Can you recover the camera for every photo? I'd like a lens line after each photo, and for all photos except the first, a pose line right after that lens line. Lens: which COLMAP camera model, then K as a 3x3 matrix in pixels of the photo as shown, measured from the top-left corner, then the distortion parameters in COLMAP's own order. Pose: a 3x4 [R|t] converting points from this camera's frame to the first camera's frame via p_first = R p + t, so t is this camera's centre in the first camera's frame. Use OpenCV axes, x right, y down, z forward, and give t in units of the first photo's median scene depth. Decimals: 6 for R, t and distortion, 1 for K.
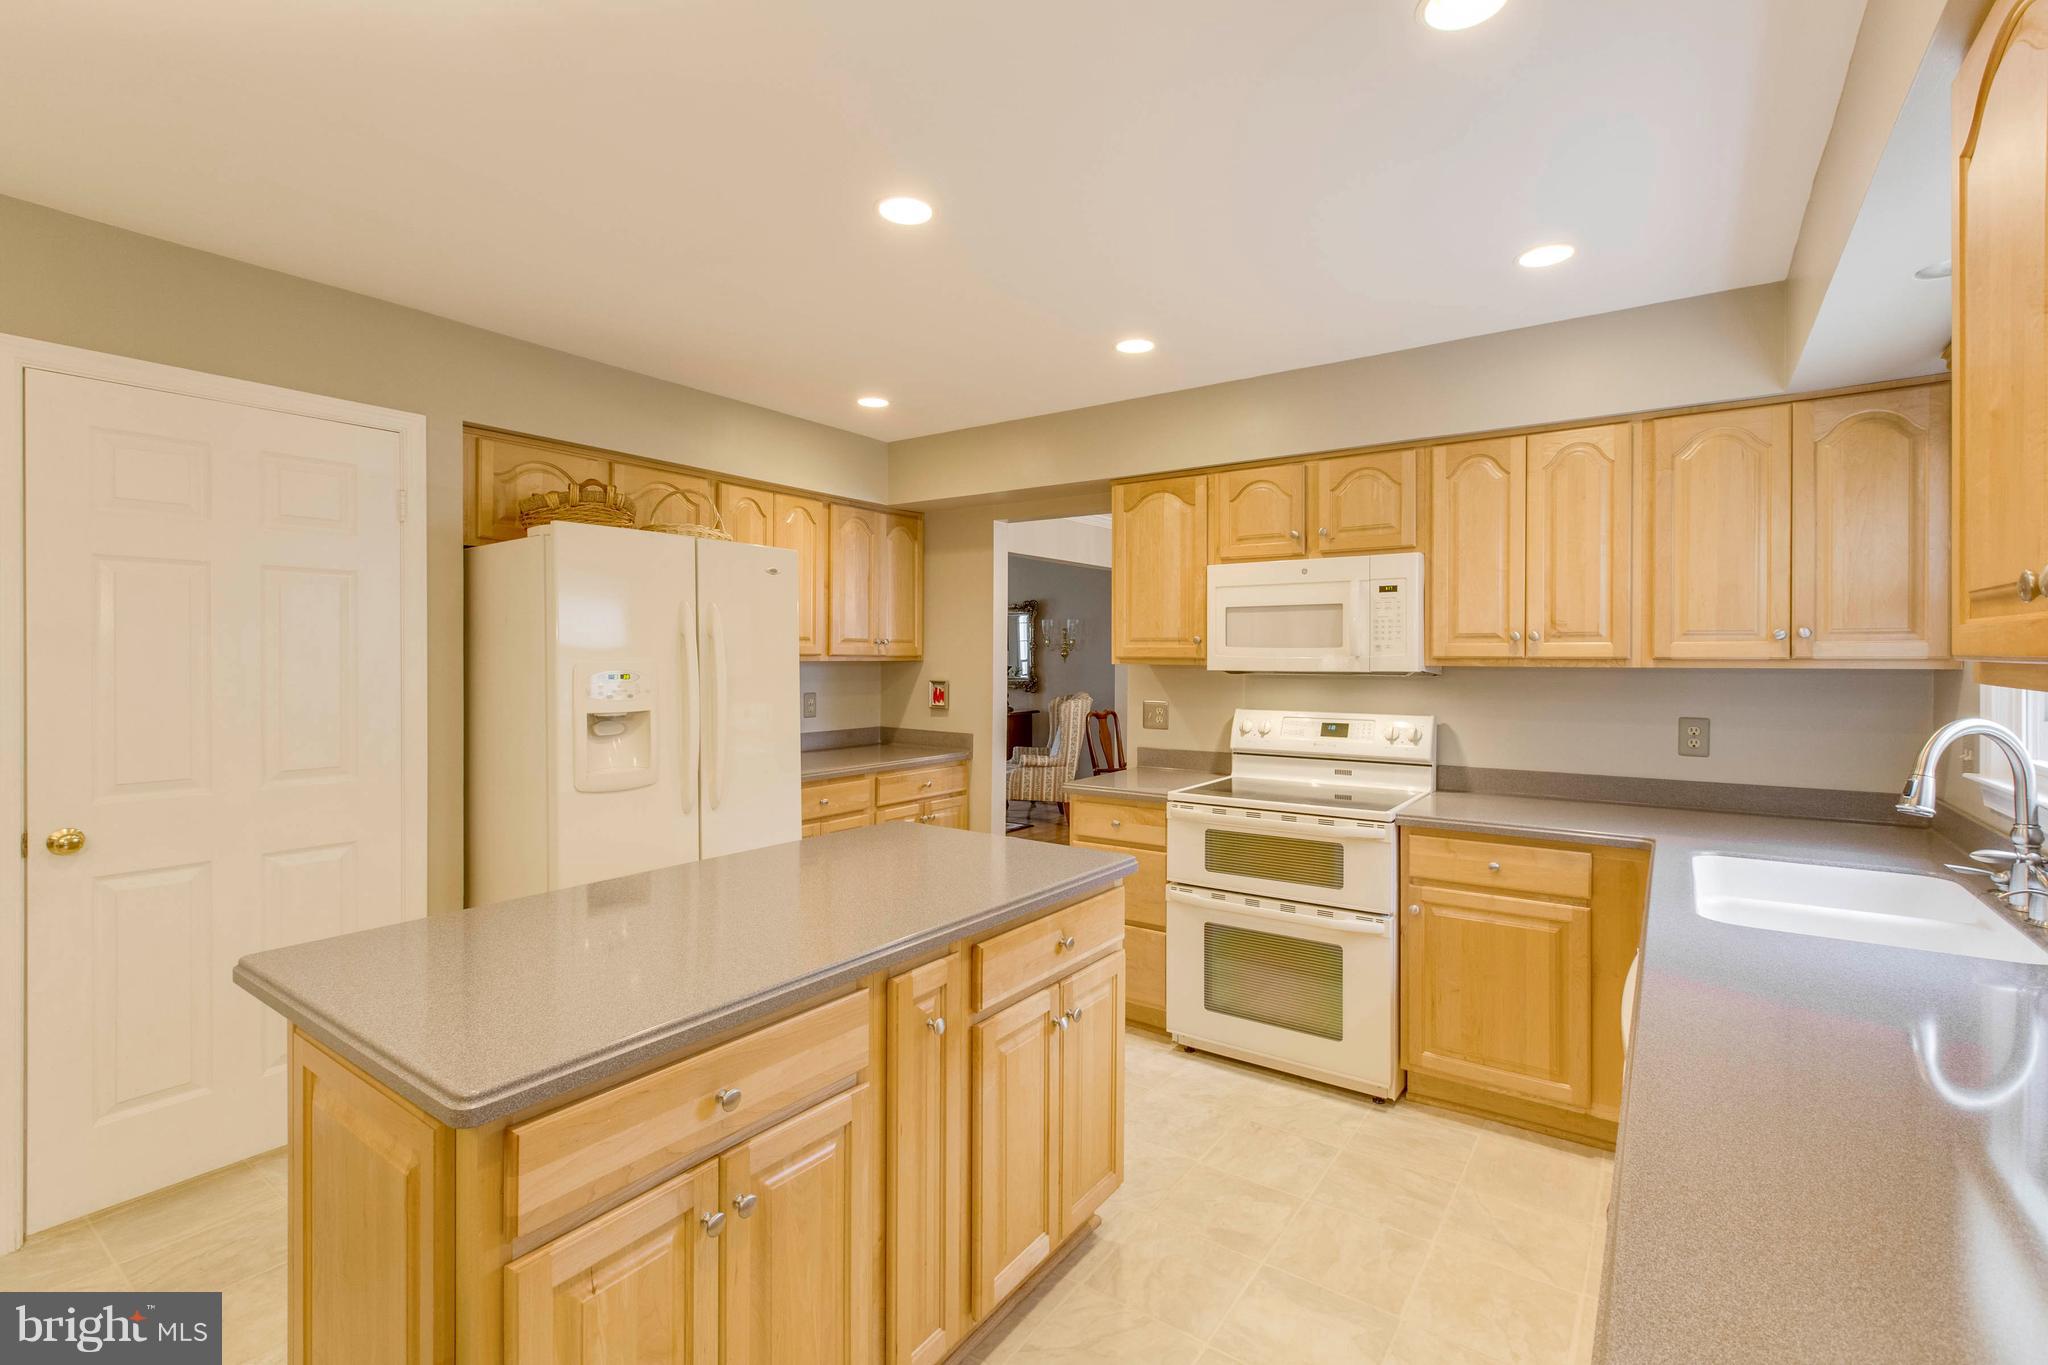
lens RADIAL K [[910.6, 0, 1016.2], [0, 910.6, 668.3], [0, 0, 1]] dist [0.005484, -0.000189]
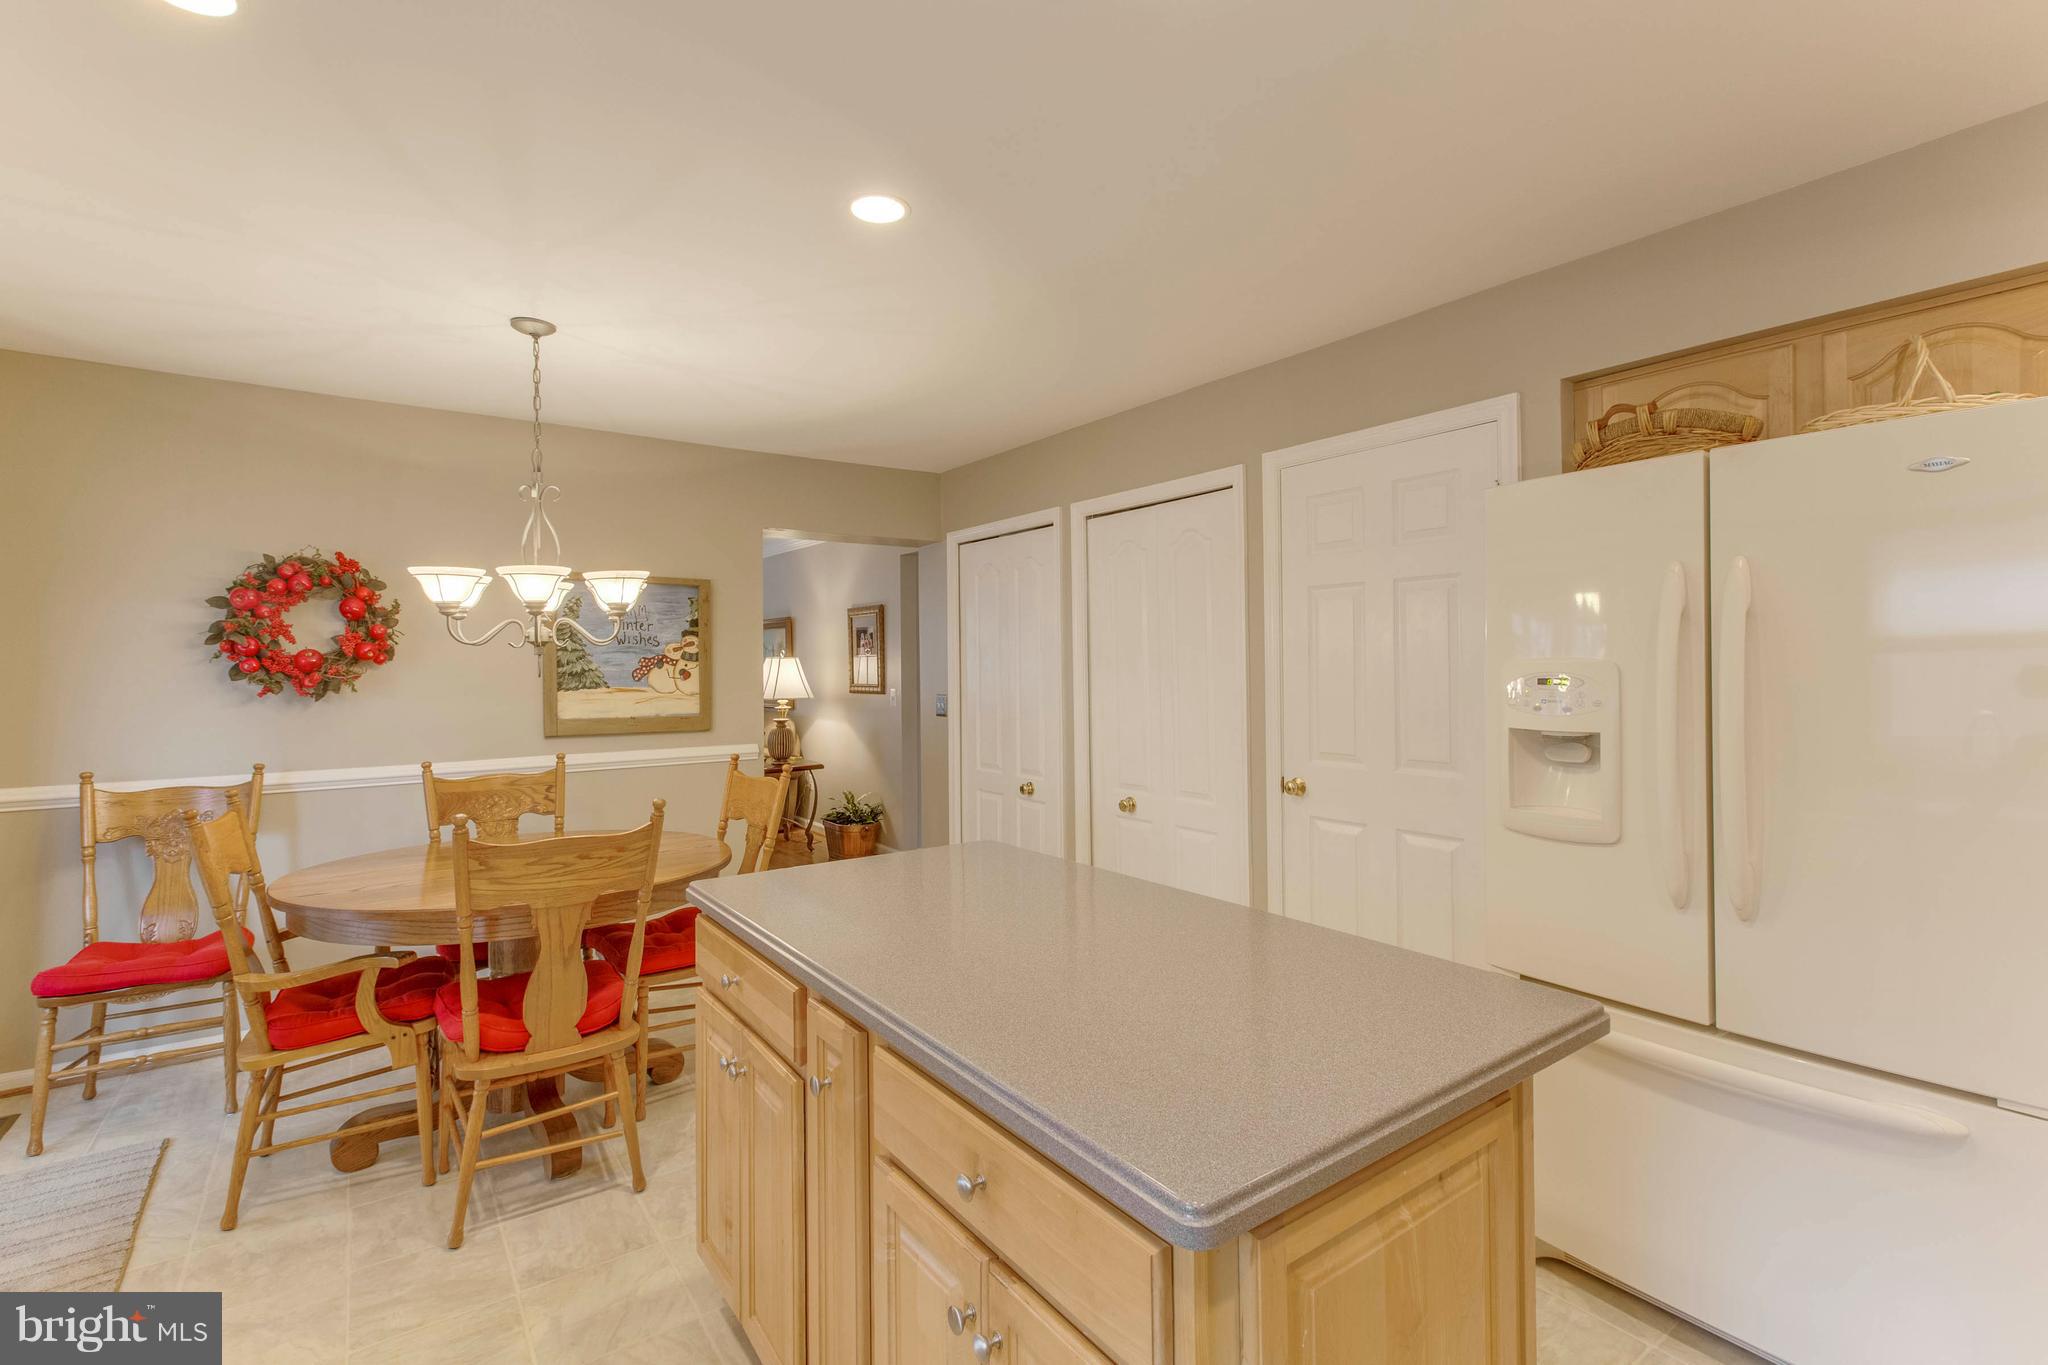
lens RADIAL K [[910.6, 0, 1025.2], [0, 910.6, 664.9], [0, 0, 1]] dist [0.005484, -0.000189]
pose [[-0.310458, 0.000486, -0.950587, 0.361612], [-0.002039, 0.999997, 0.001178, -0.003553], [0.950585, 0.002304, -0.310456, 0.782821]]
